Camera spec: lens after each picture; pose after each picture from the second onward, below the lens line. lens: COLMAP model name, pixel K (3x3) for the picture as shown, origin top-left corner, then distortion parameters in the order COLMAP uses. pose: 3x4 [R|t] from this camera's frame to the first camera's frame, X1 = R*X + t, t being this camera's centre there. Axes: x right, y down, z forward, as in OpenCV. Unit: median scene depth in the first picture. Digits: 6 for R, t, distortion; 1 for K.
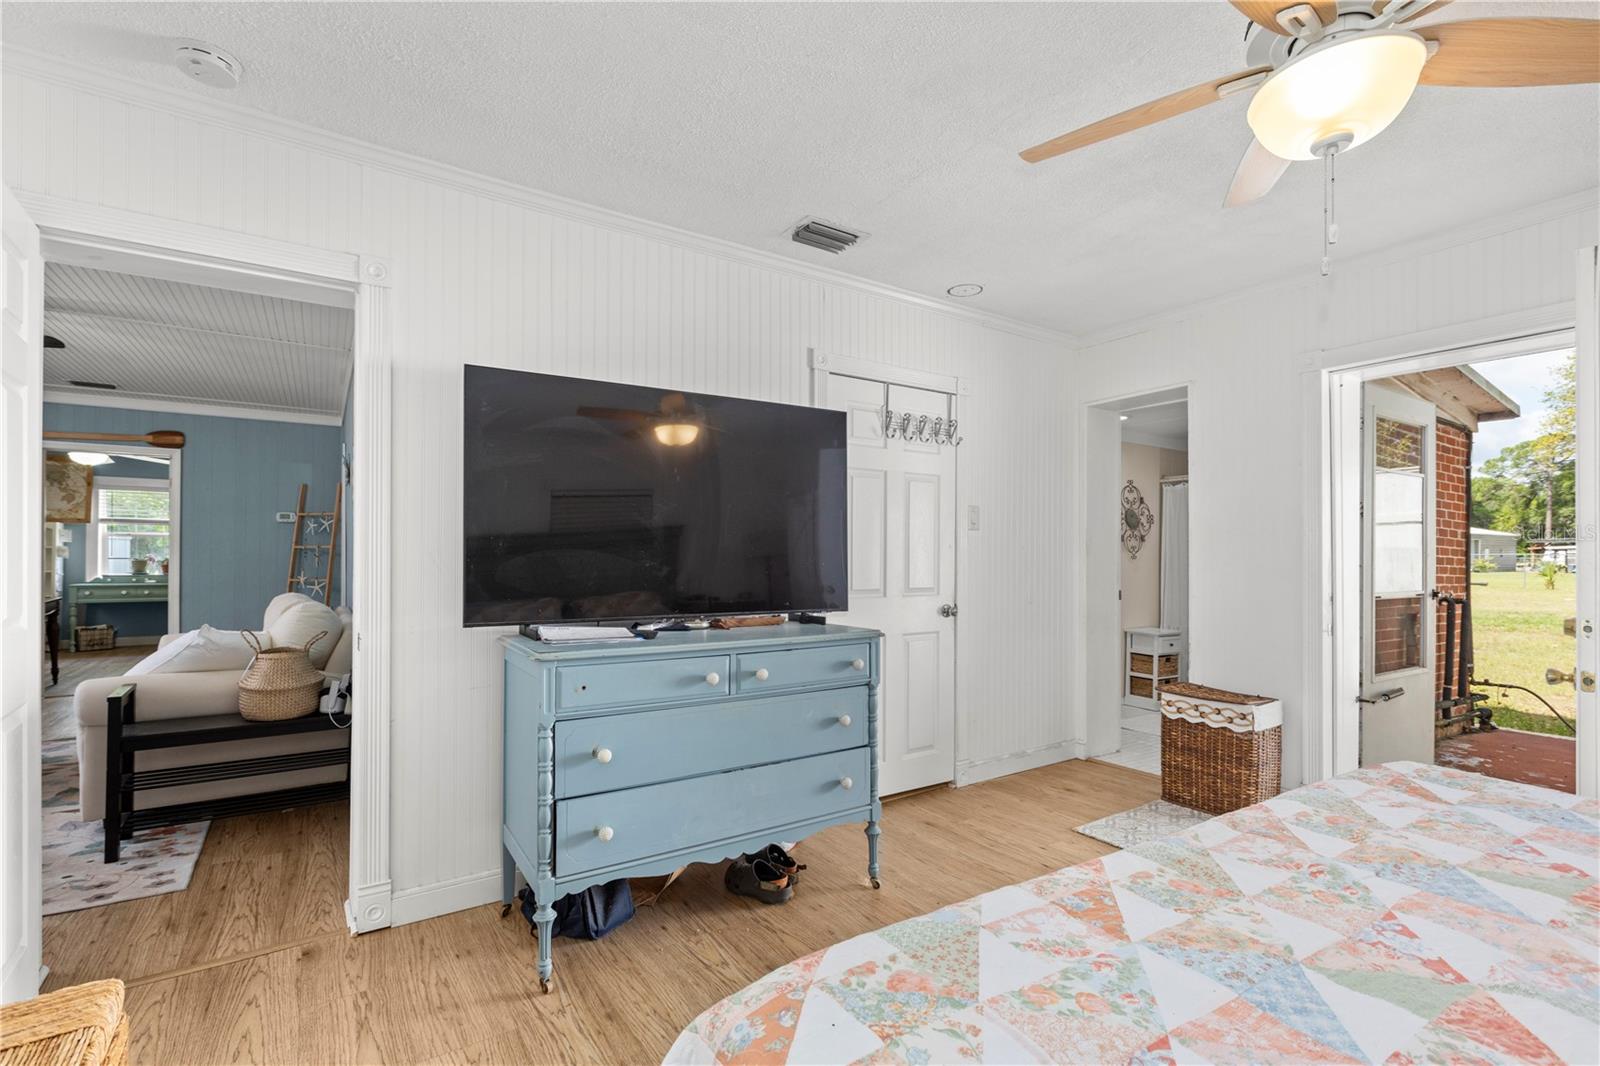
lens RADIAL K [[711.0, 0, 801.8], [0, 711.0, 550.1], [0, 0, 1]] dist [0.001225, 0.000765]
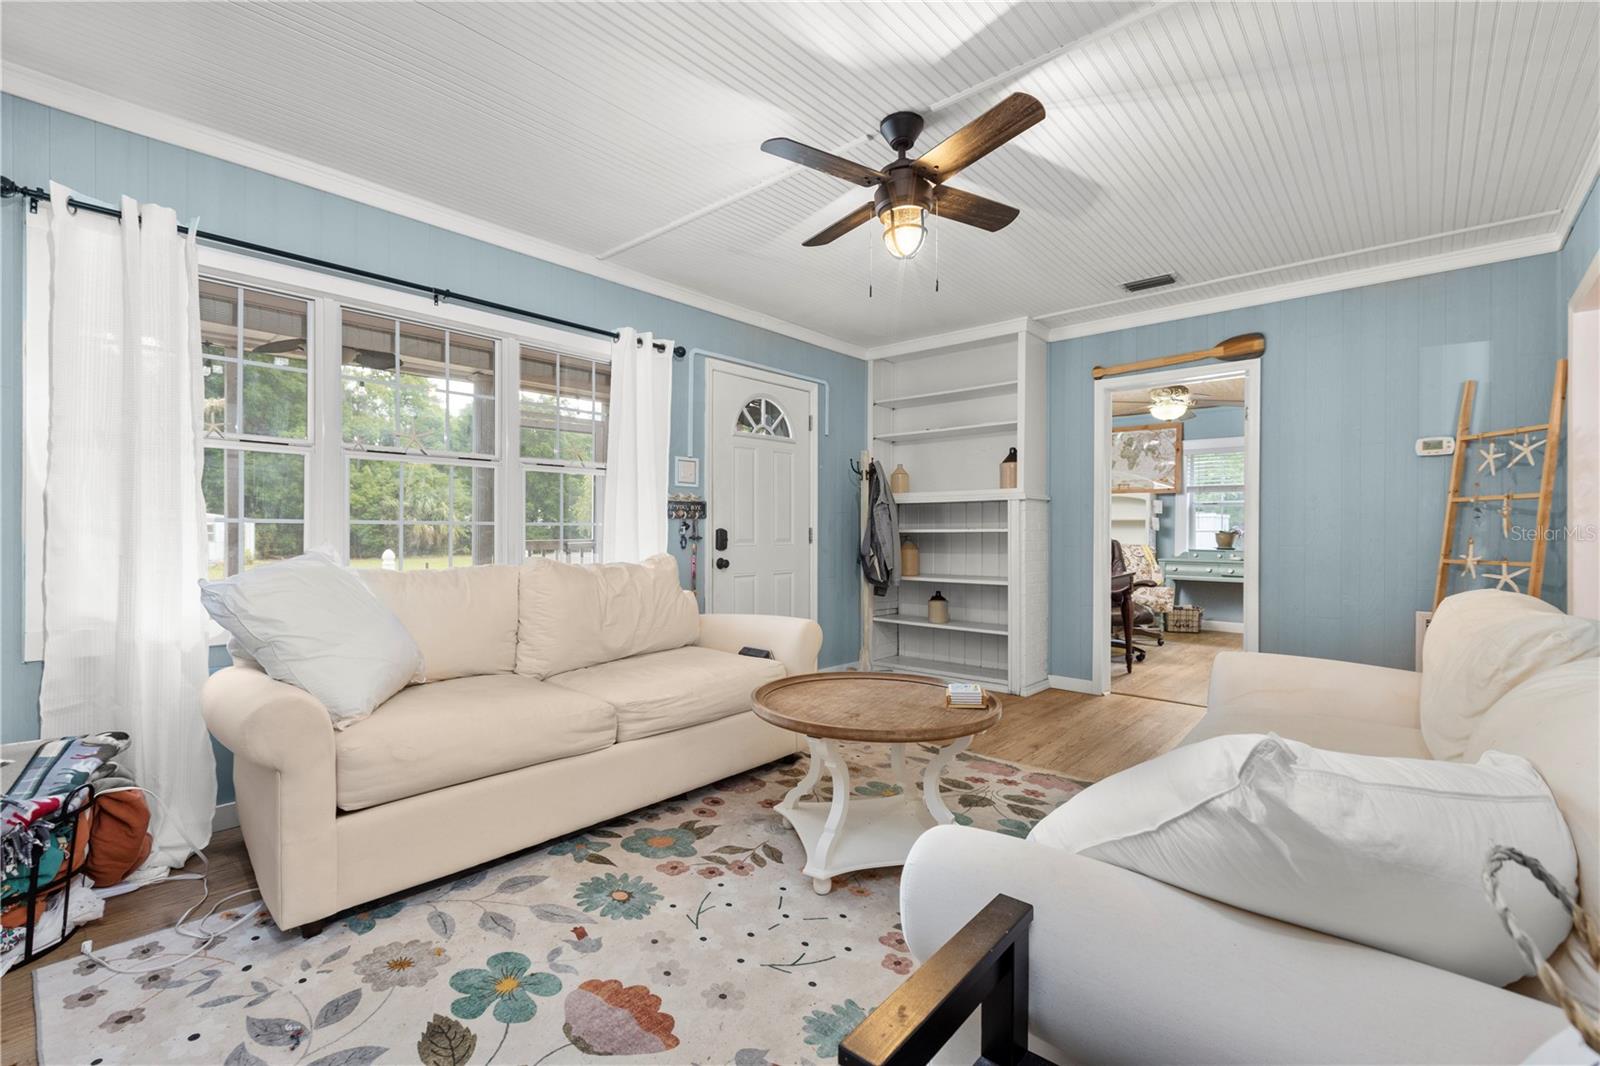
lens RADIAL K [[711.0, 0, 796.6], [0, 711.0, 538.0], [0, 0, 1]] dist [0.001225, 0.000765]
pose [[0.258802, 0.004891, -0.965918, -0.328495], [0.004606, 0.999970, 0.006298, 0.017519], [0.965919, -0.006079, 0.258772, 0.392747]]
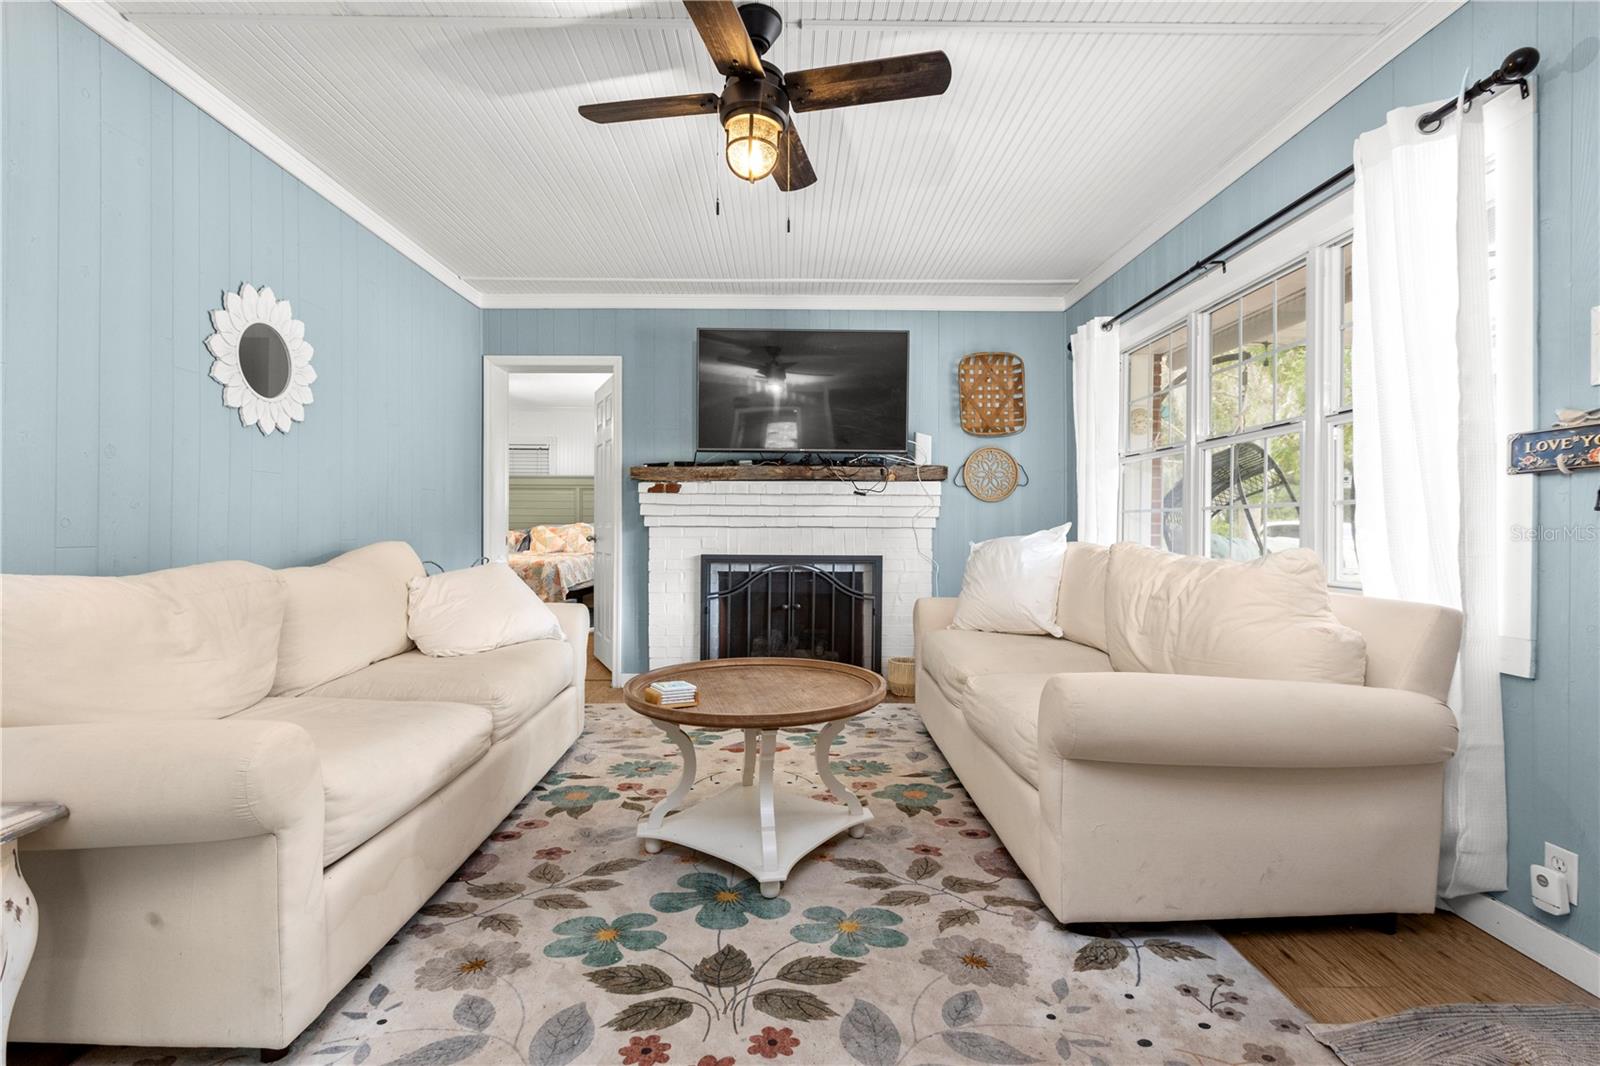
lens RADIAL K [[711.0, 0, 786.6], [0, 711.0, 530.1], [0, 0, 1]] dist [0.001225, 0.000765]
pose [[-0.835197, -0.010217, 0.549855, -1.135796], [-0.010542, 0.999941, 0.002569, 0.029913], [-0.549849, -0.003651, -0.835256, 1.007845]]
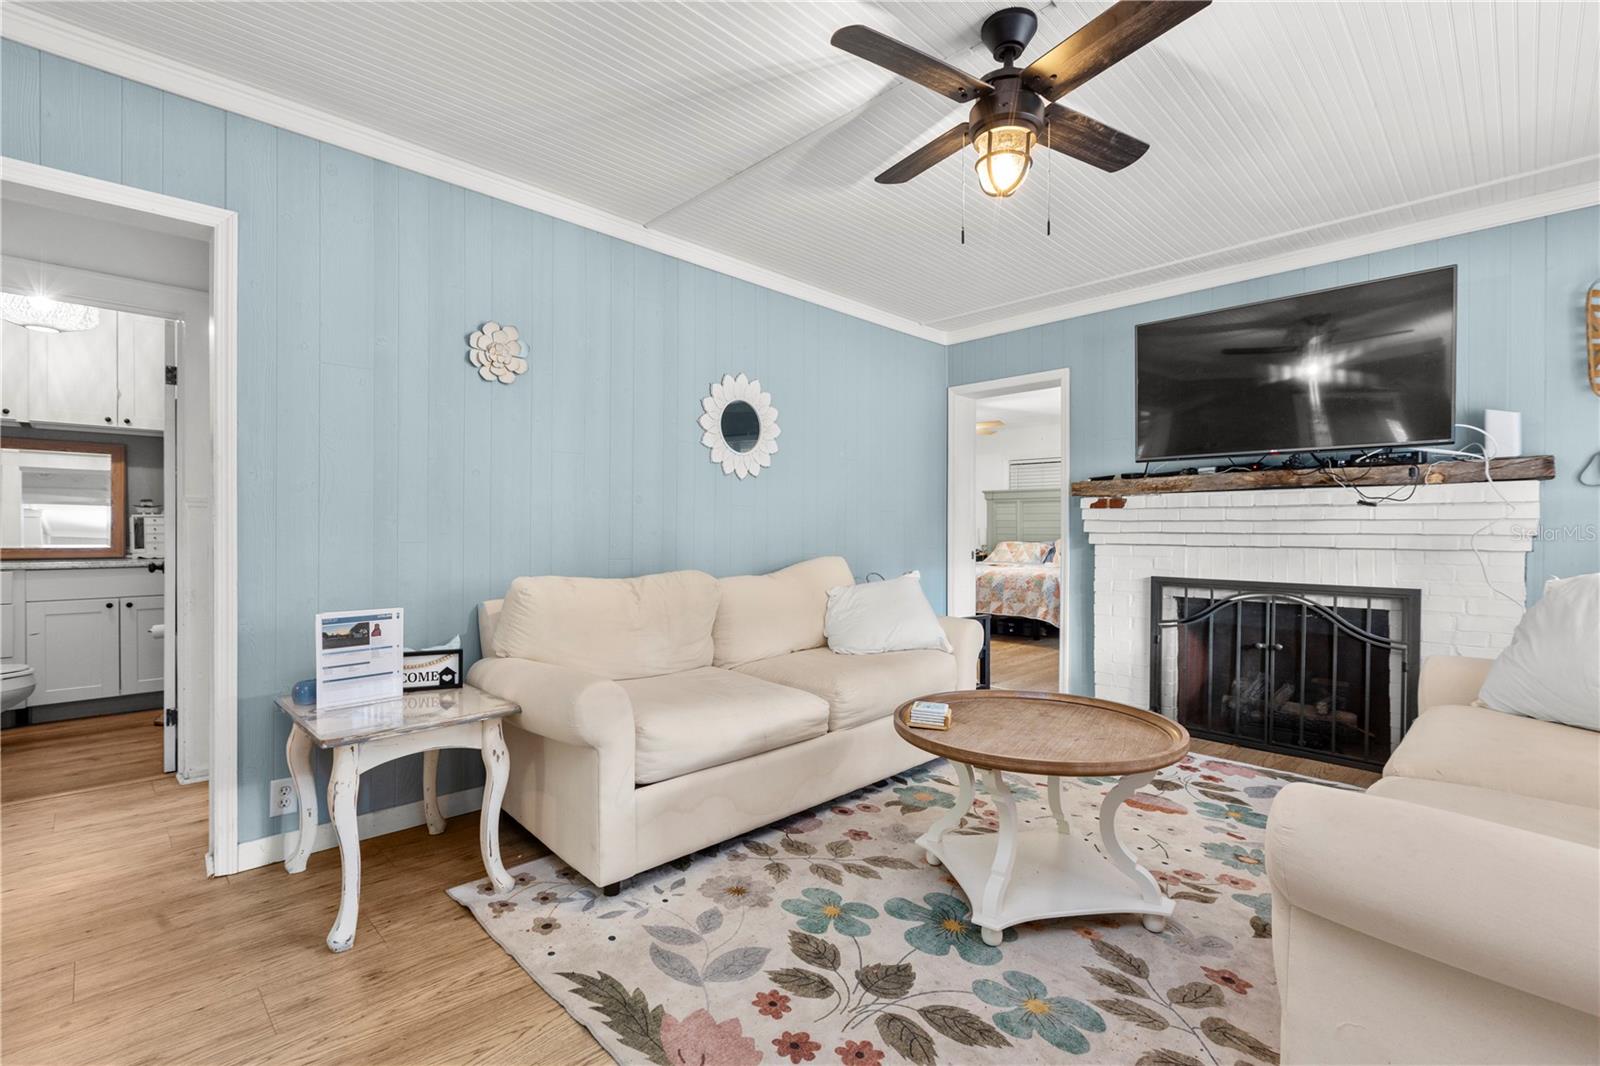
lens RADIAL K [[711.0, 0, 797.8], [0, 711.0, 535.1], [0, 0, 1]] dist [0.001225, 0.000765]
pose [[-0.189668, -0.010067, 0.981797, -1.278214], [-0.010867, 0.999908, 0.008153, 0.013734], [-0.981788, -0.009123, -0.189760, 0.838125]]
